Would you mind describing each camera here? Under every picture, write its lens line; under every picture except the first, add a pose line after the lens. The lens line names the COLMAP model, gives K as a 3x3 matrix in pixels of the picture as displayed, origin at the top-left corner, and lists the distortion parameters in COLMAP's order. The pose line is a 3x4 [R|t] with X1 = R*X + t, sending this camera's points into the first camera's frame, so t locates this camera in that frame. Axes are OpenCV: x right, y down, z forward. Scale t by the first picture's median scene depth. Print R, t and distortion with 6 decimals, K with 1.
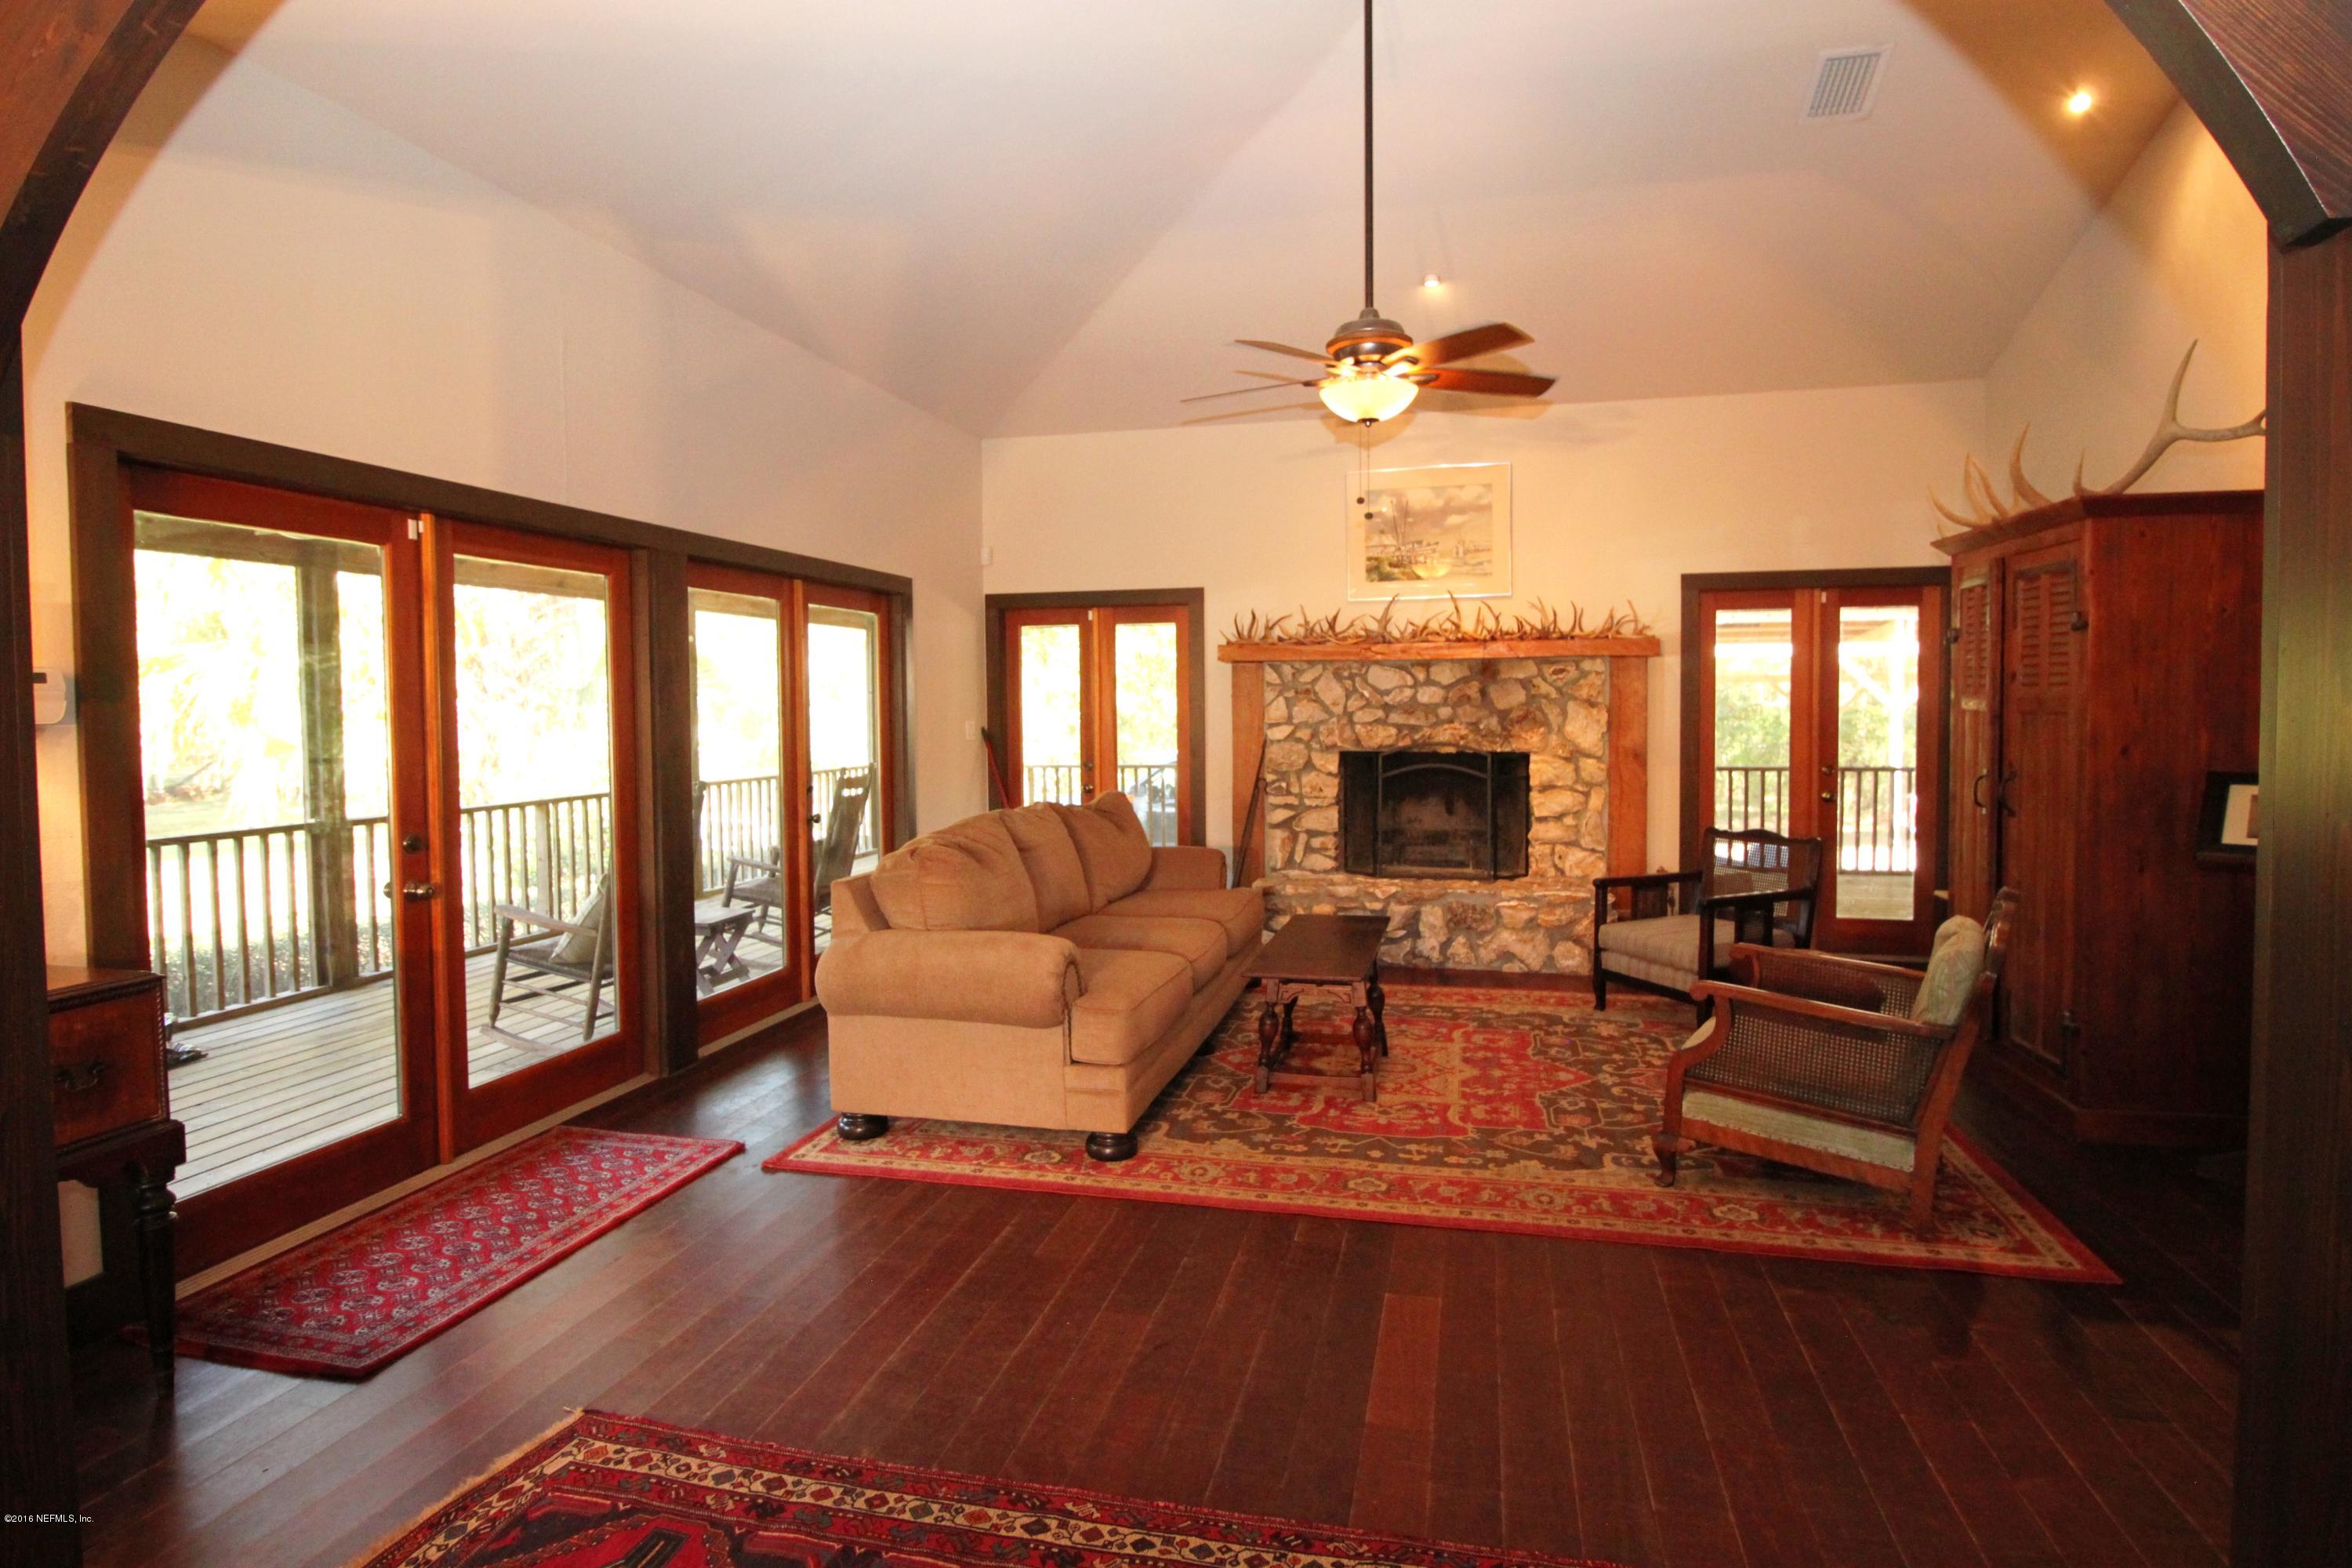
lens RADIAL K [[1202.6, 0, 1187.6], [0, 1202.6, 770.4], [0, 0, 1]] dist [-0.008964, 0.001072]
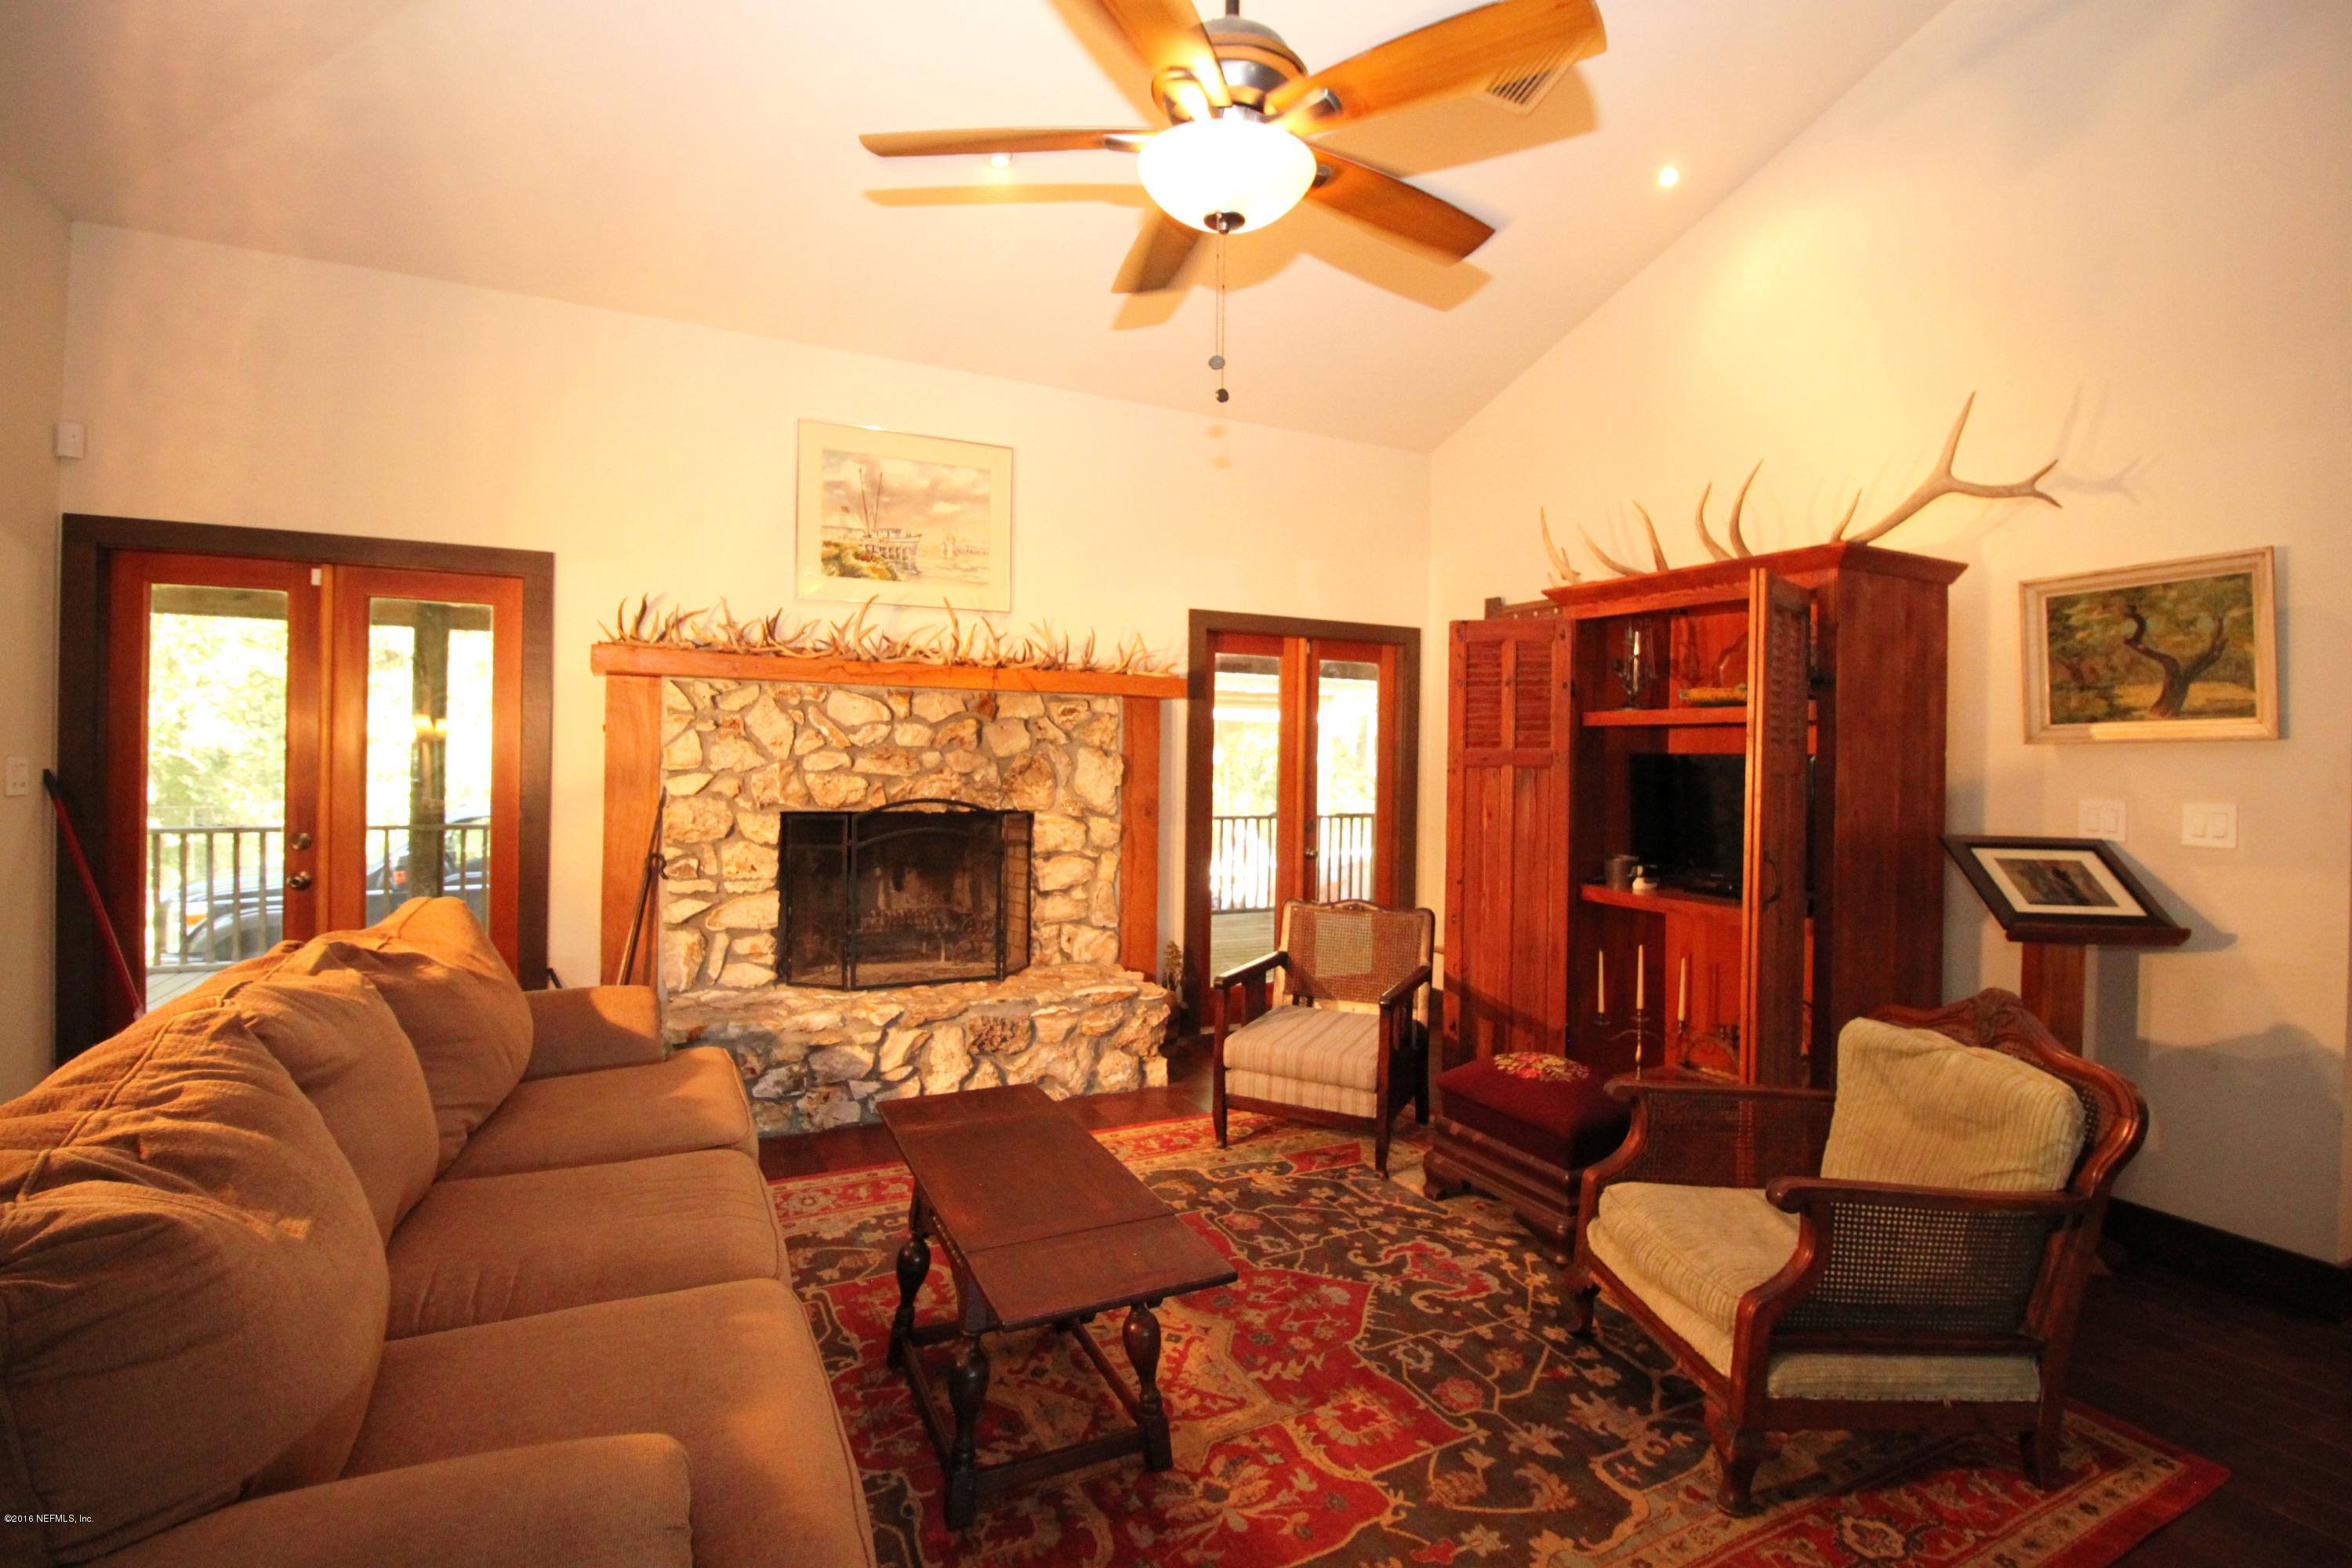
lens RADIAL K [[1089.4, 0, 1201.6], [0, 1089.4, 760.6], [0, 0, 1]] dist [-0.007243, -0.008152]
pose [[0.762049, 0.018835, 0.647246, -0.100649], [0.012631, 0.998954, -0.043942, -0.015274], [-0.647397, 0.041662, 0.761014, 0.378724]]
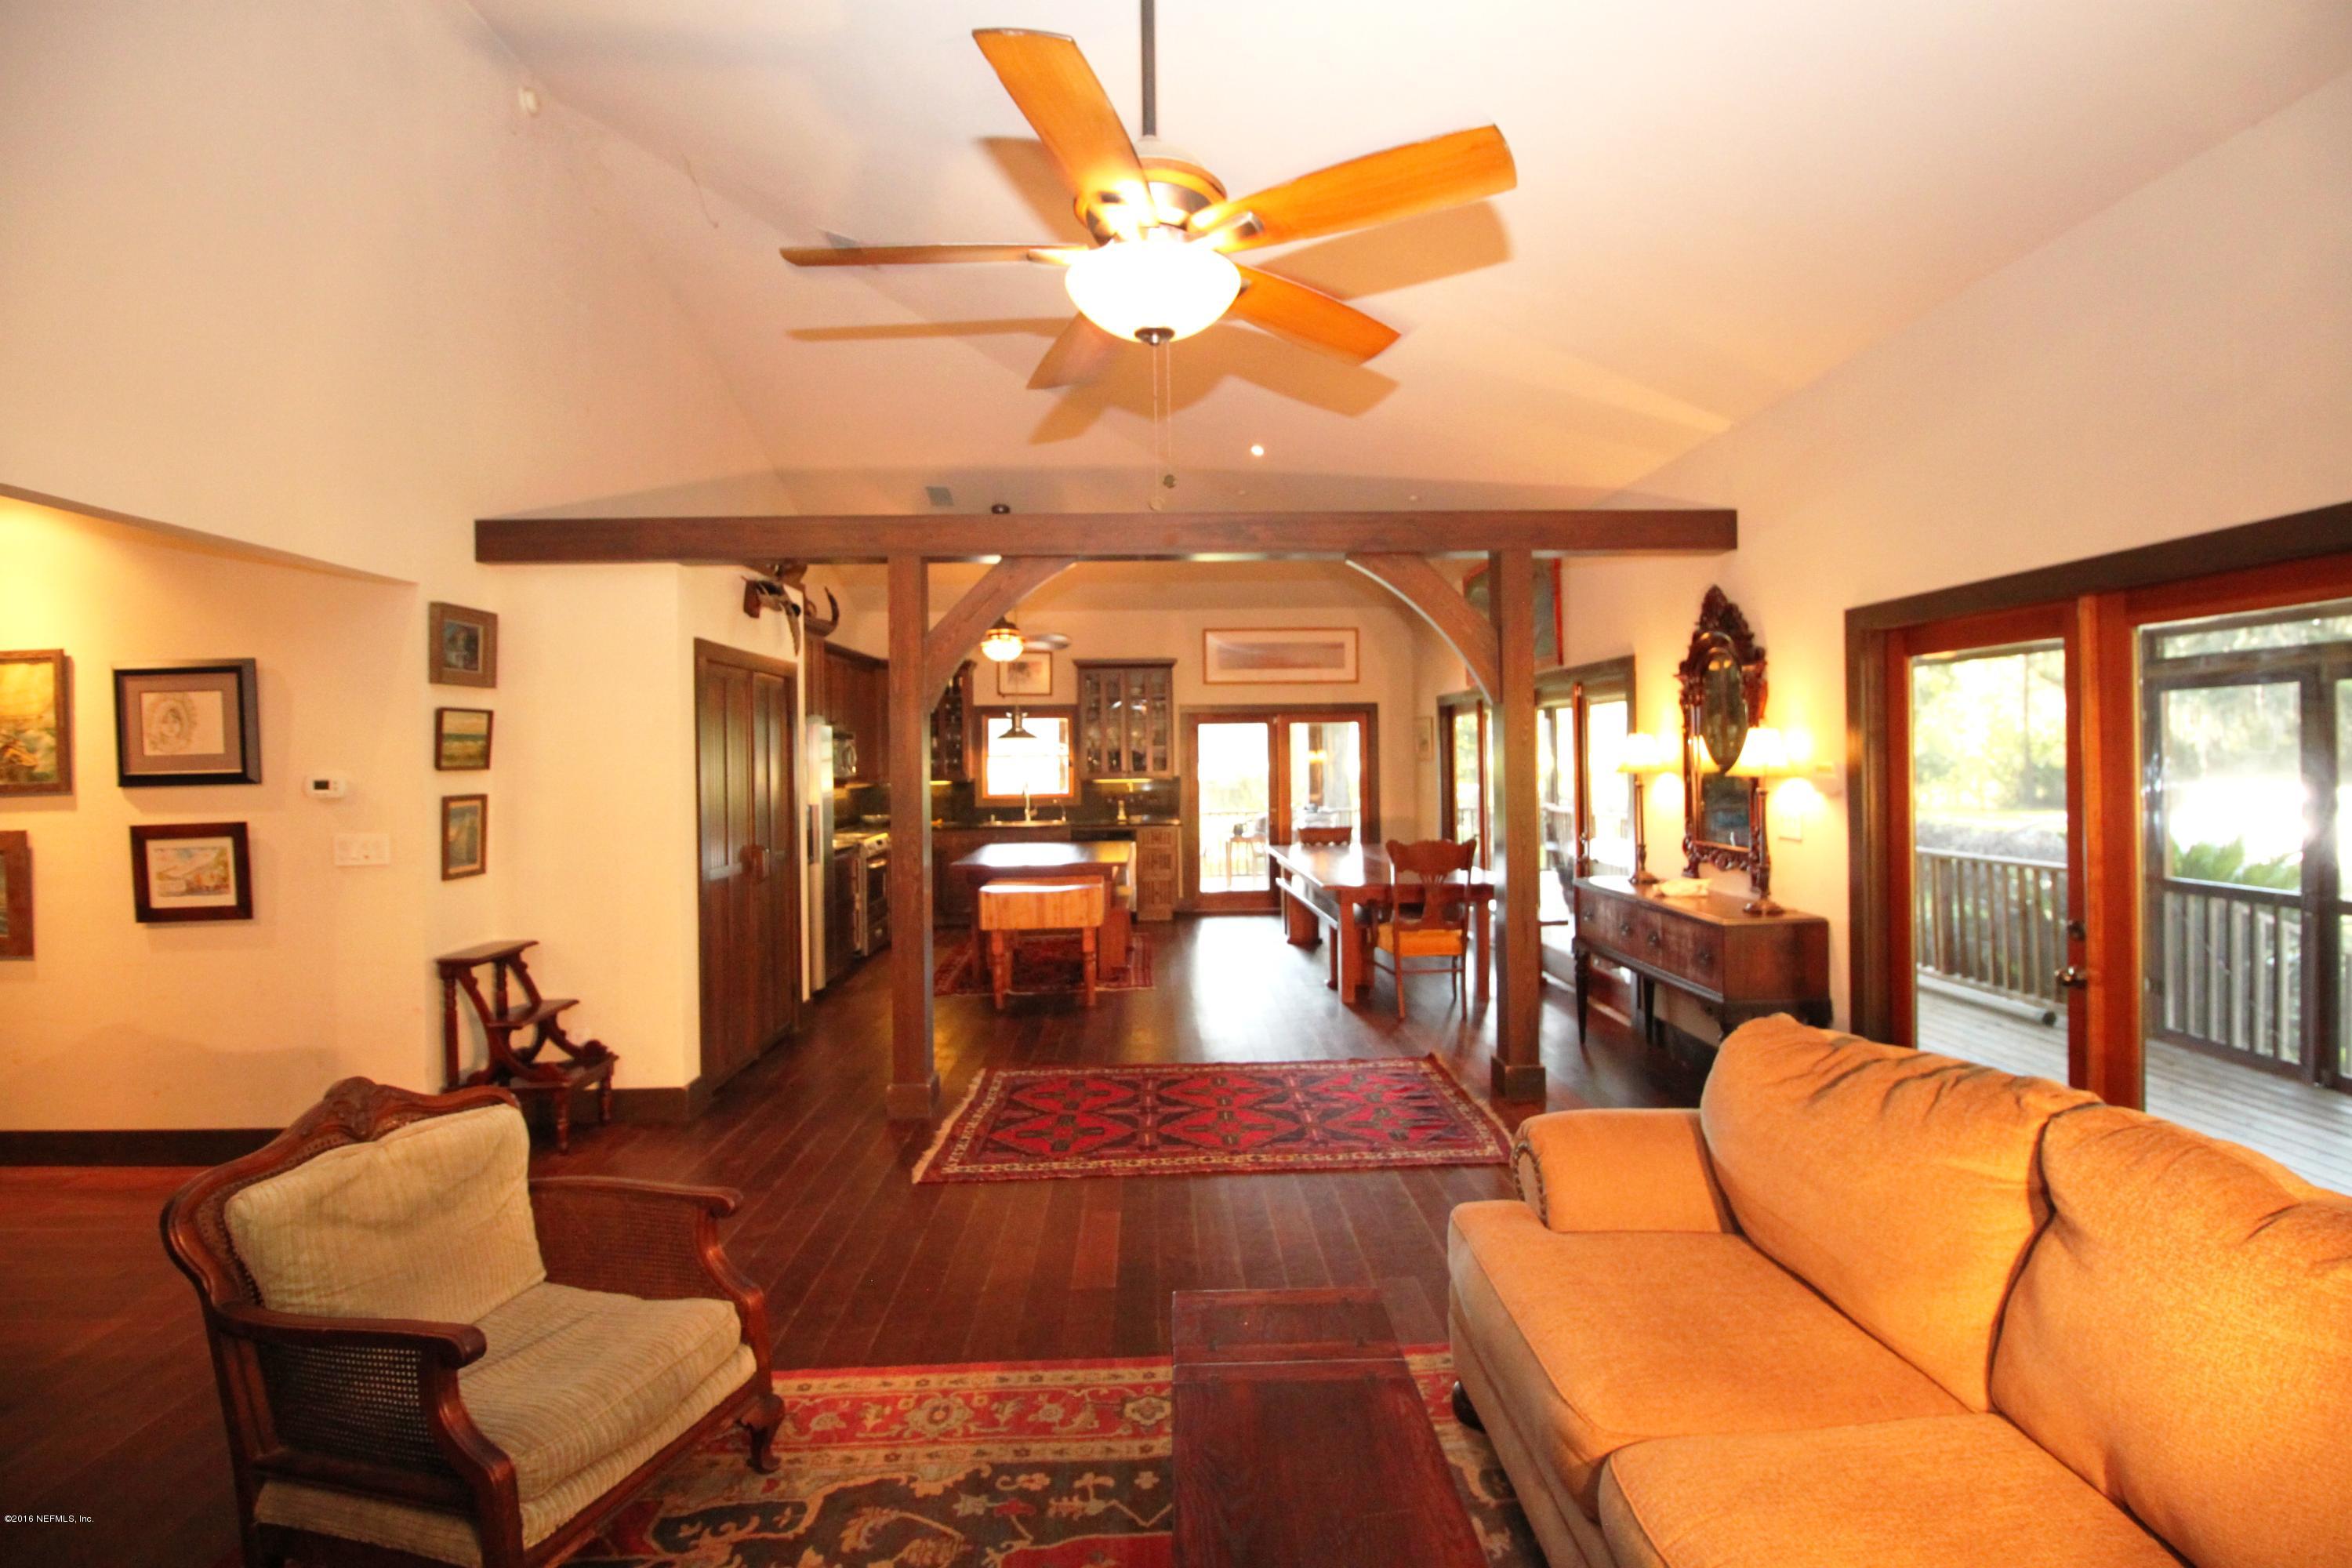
lens RADIAL K [[1089.4, 0, 1190.7], [0, 1089.4, 755.9], [0, 0, 1]] dist [-0.007243, -0.008152]
pose [[-0.962194, 0.020647, -0.271580, 0.163841], [0.006012, 0.998490, 0.054608, -0.073667], [0.272297, 0.050910, -0.960866, 0.886324]]
